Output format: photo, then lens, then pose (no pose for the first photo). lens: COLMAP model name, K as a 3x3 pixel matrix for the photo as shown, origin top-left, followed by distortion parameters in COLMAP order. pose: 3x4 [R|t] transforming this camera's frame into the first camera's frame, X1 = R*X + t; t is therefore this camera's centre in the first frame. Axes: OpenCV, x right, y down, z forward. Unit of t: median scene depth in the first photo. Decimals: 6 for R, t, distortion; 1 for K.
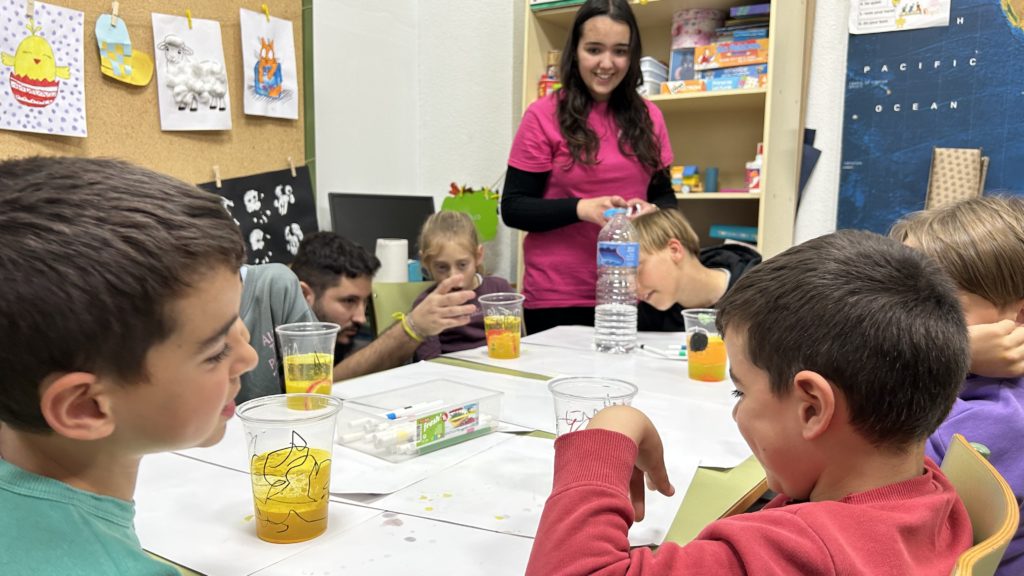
lens RADIAL K [[767.4, 0, 505.3], [0, 767.4, 275.4], [0, 0, 1]] dist [0.023618, -0.040174]
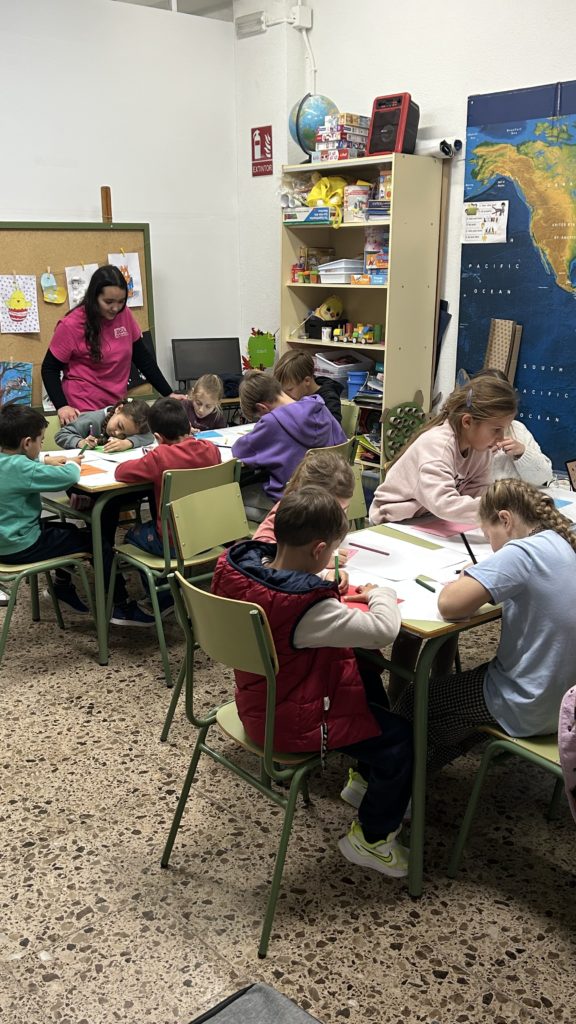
lens RADIAL K [[970.6, 0, 297.6], [0, 970.6, 536.6], [0, 0, 1]] dist [0.008797, 0.000000]
pose [[0.965310, 0.051245, -0.256028, 0.789763], [-0.001005, 0.981274, 0.192615, -0.119475], [0.261104, -0.185676, 0.947285, -1.345475]]
